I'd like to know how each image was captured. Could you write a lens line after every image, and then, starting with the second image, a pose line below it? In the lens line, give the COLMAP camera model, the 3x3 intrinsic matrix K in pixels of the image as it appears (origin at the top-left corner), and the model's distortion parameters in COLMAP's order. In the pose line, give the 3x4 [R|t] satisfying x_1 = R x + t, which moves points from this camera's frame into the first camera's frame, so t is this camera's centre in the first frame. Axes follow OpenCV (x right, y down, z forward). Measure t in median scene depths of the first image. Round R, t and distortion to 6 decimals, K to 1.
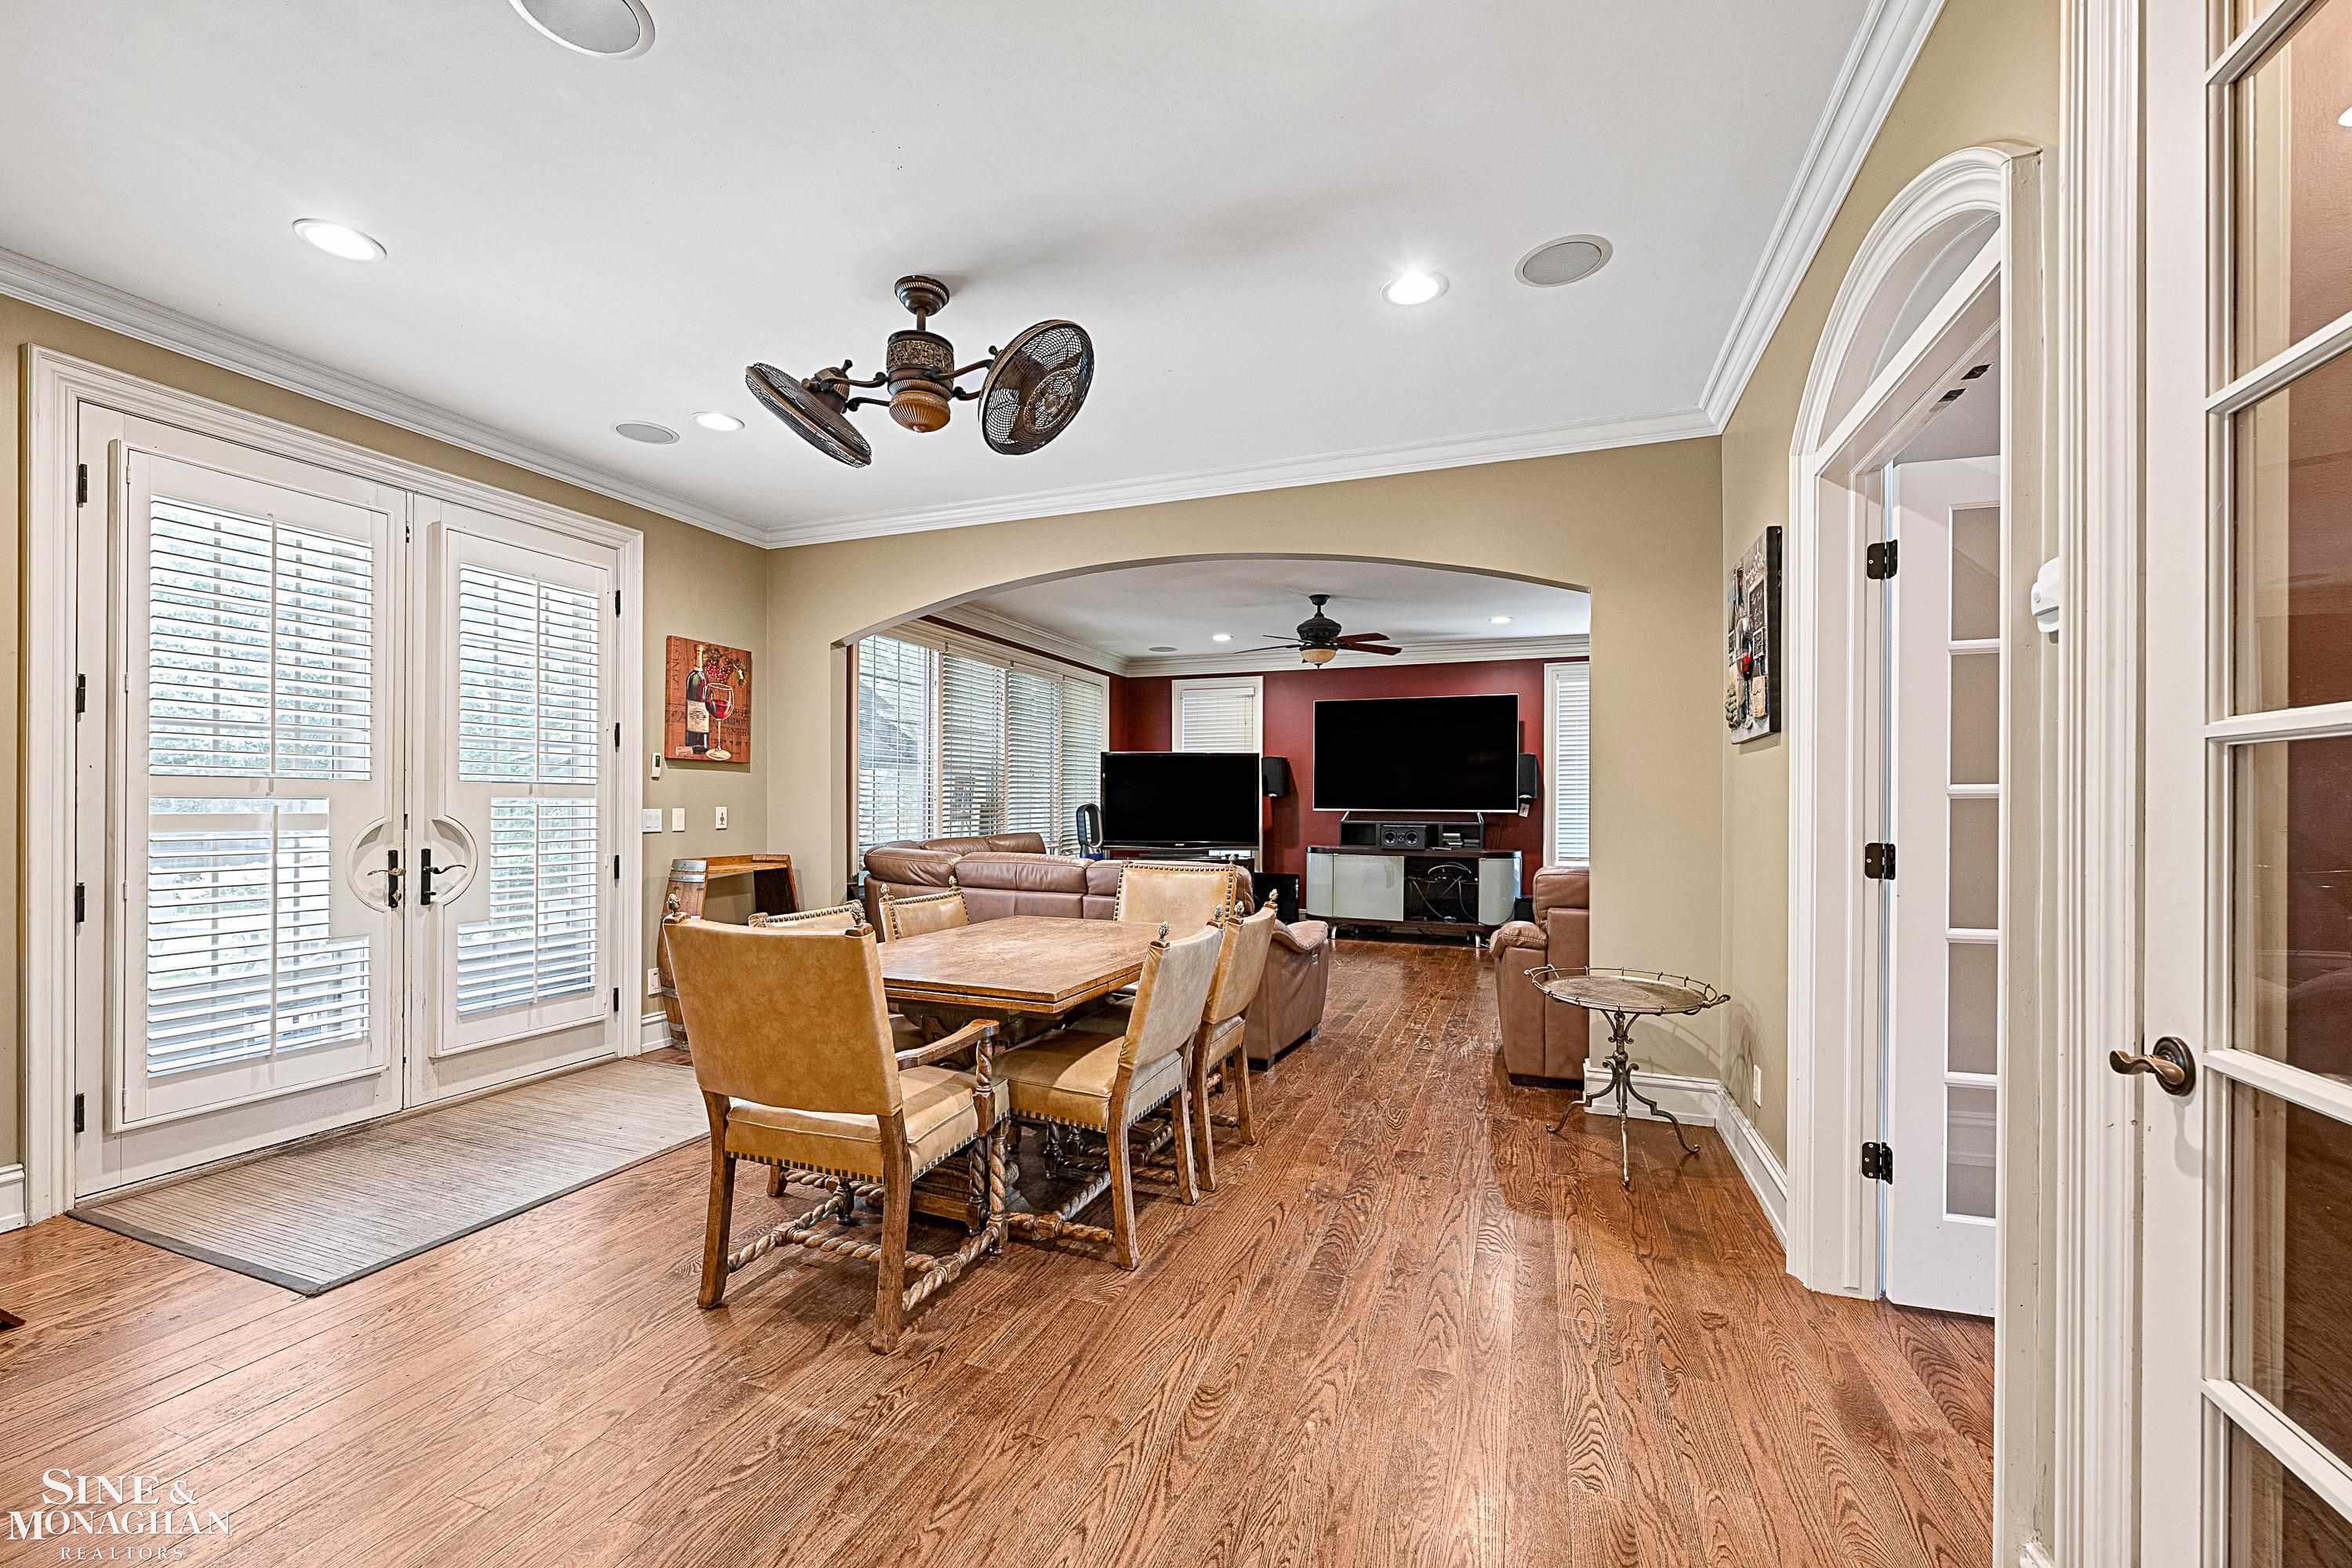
lens RADIAL K [[928.6, 0, 1168.7], [0, 928.6, 788.2], [0, 0, 1]] dist [-0.002062, 0.000047]
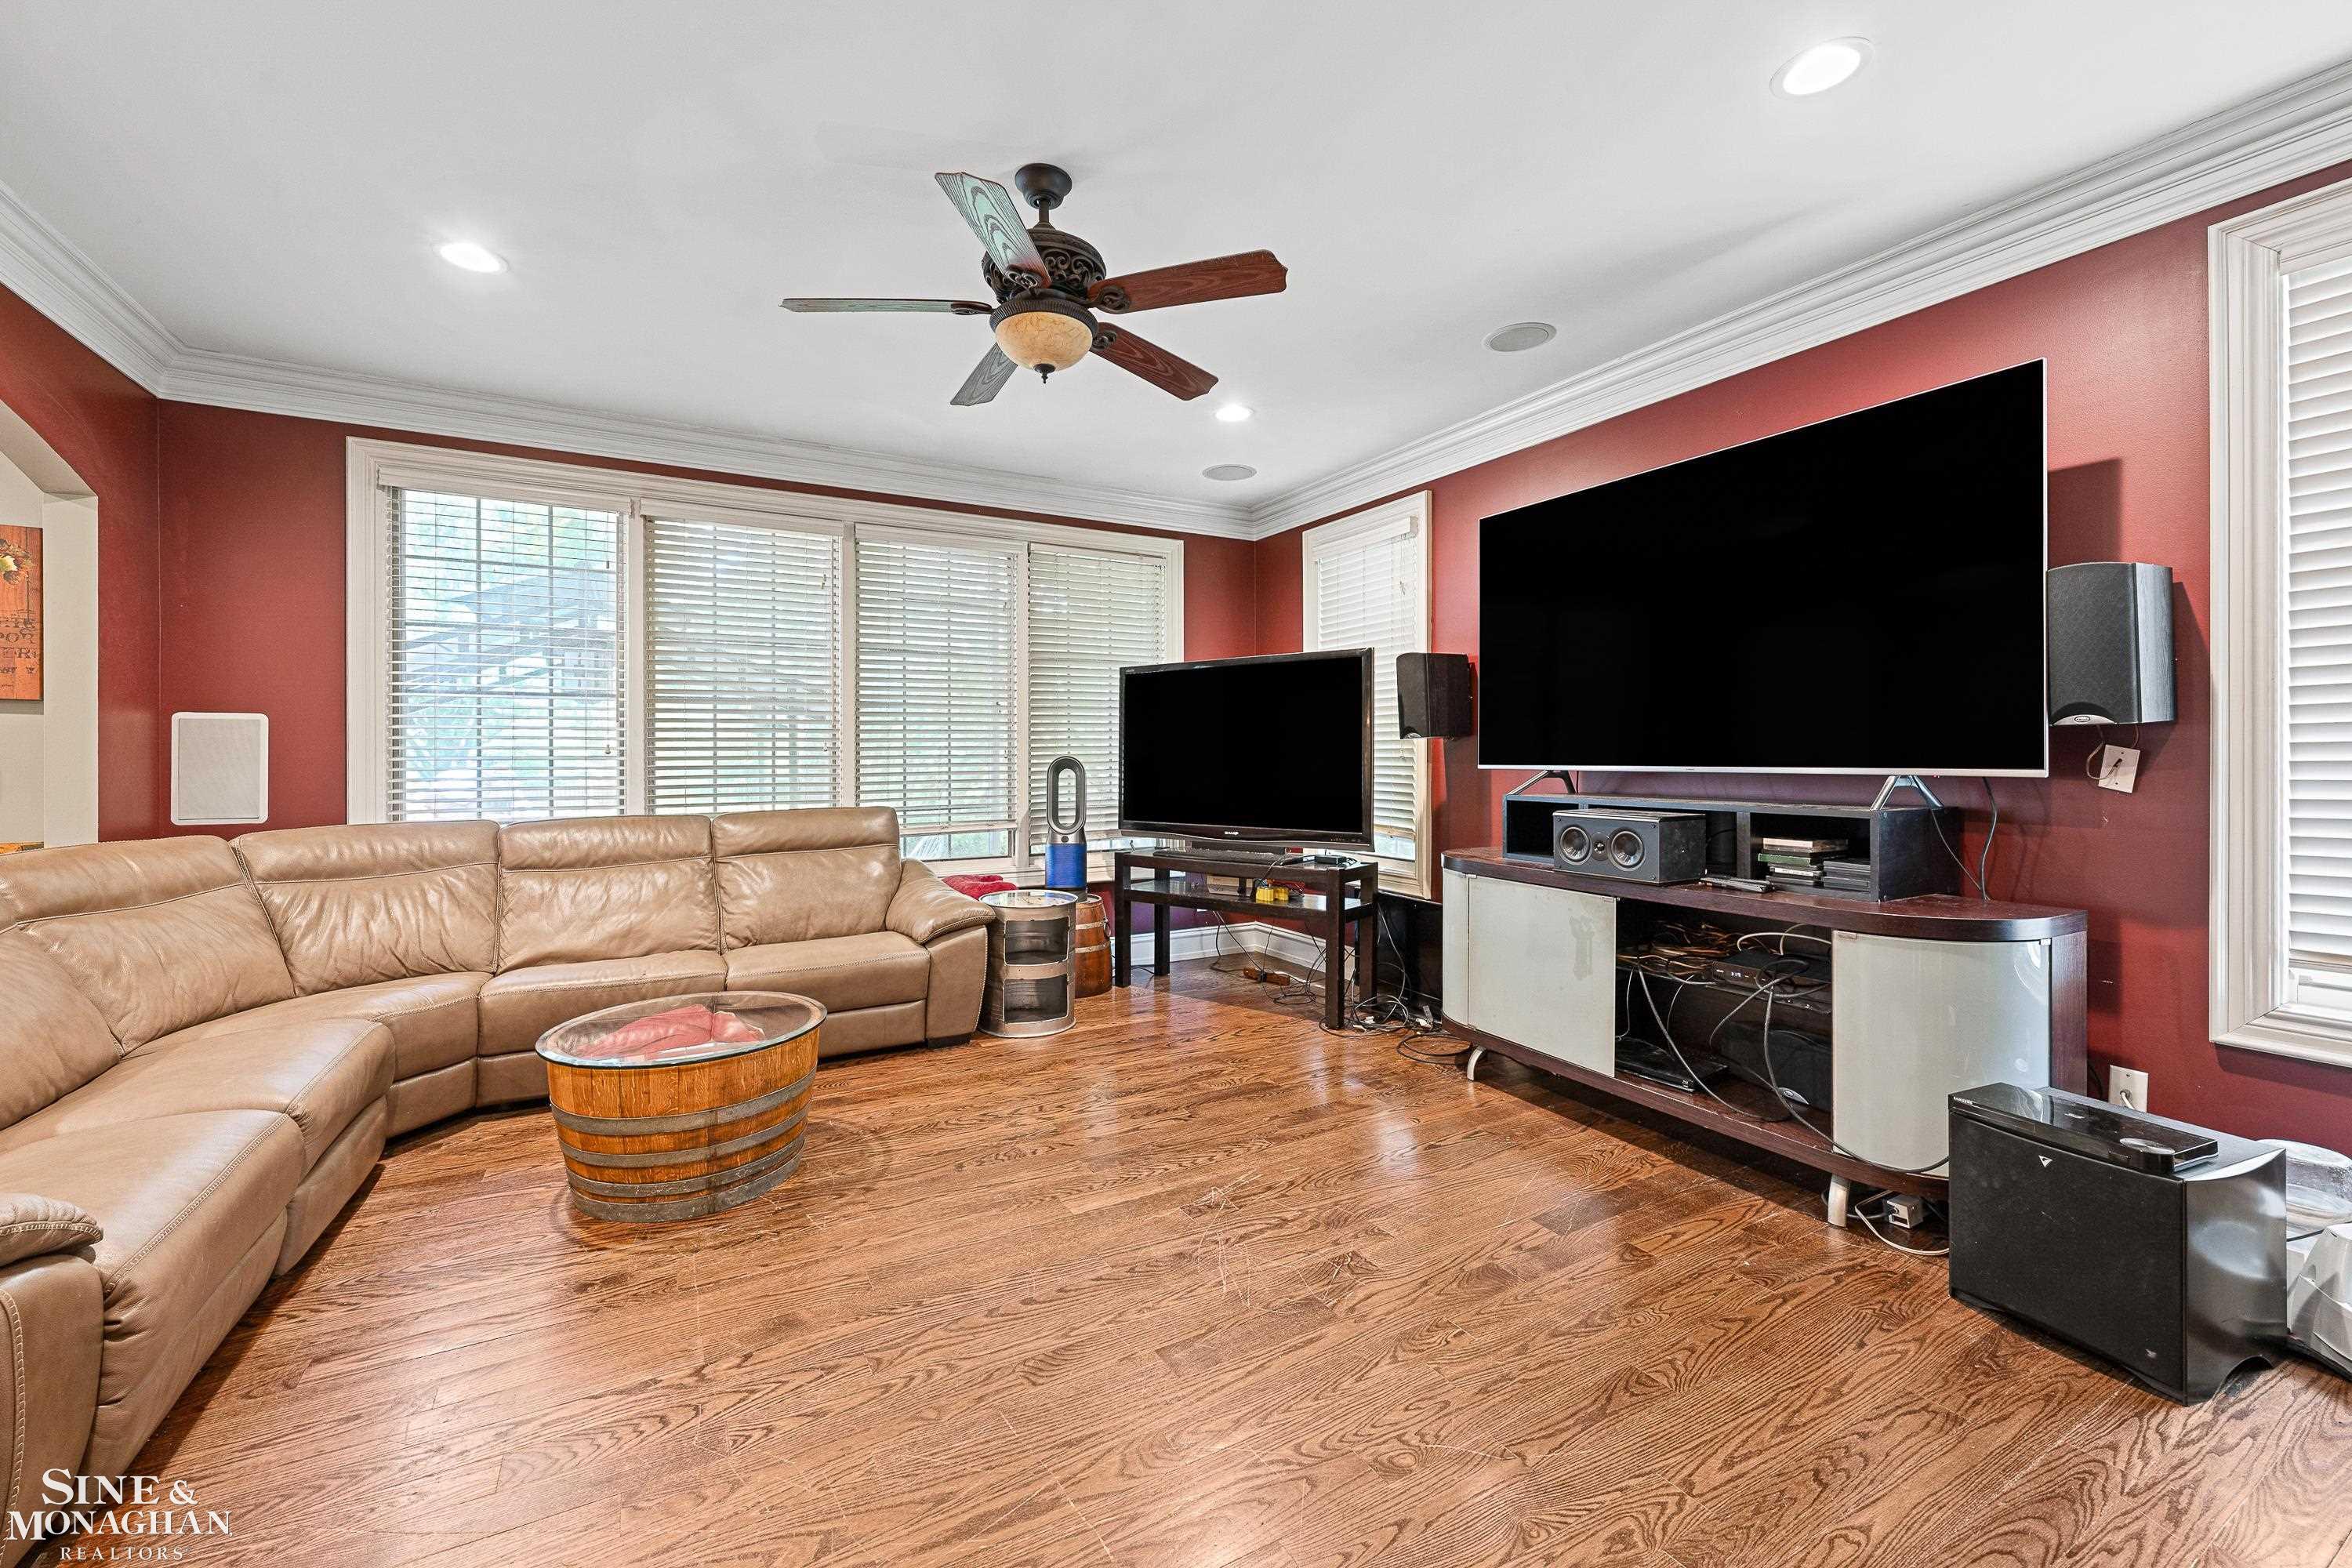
lens RADIAL K [[942.7, 0, 1175.7], [0, 942.7, 750.1], [0, 0, 1]] dist [-0.001285, 0.000089]
pose [[0.772405, -0.012005, -0.635017, 0.341838], [0.017649, 0.999841, 0.002565, 0.011950], [0.634885, -0.013188, 0.772494, 0.590907]]
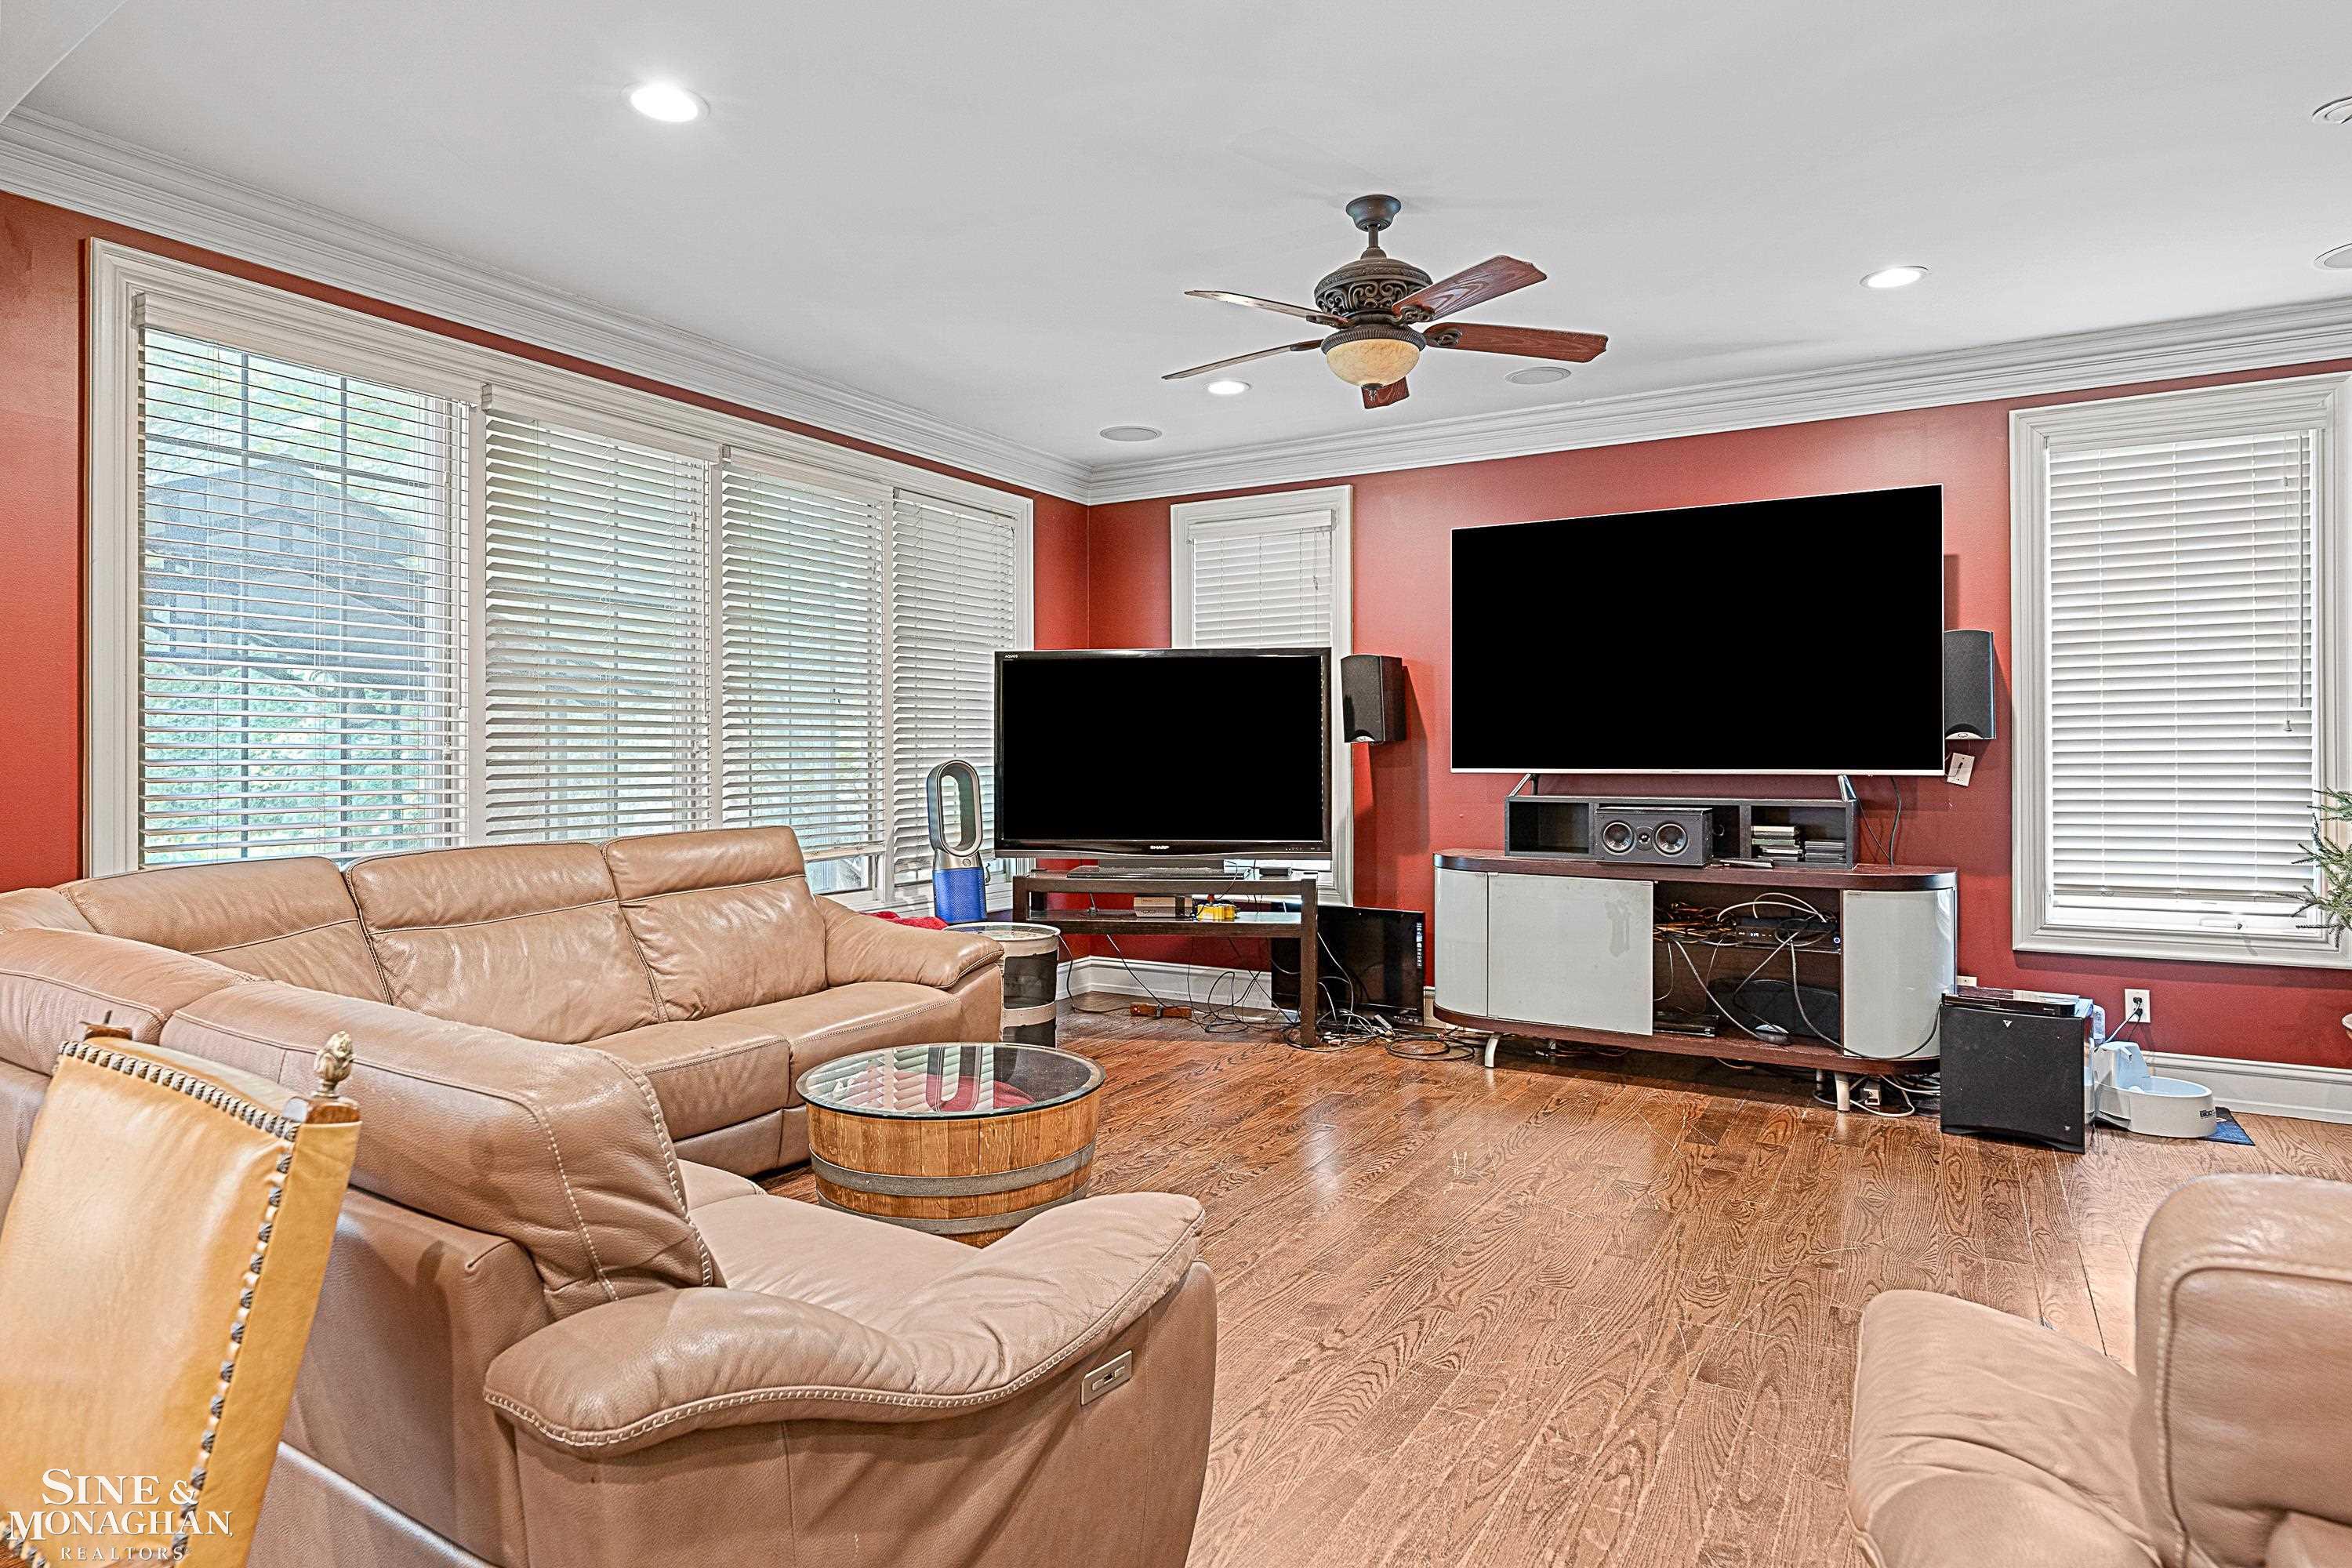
lens RADIAL K [[1316.7, 0, 1181.6], [0, 1316.7, 743.0], [0, 0, 1]] dist [0.002279, -0.000312]
pose [[0.987625, -0.009364, -0.156553, 0.131777], [0.010020, 0.999944, 0.003404, 0.006406], [0.156513, -0.004930, 0.987664, 0.365314]]
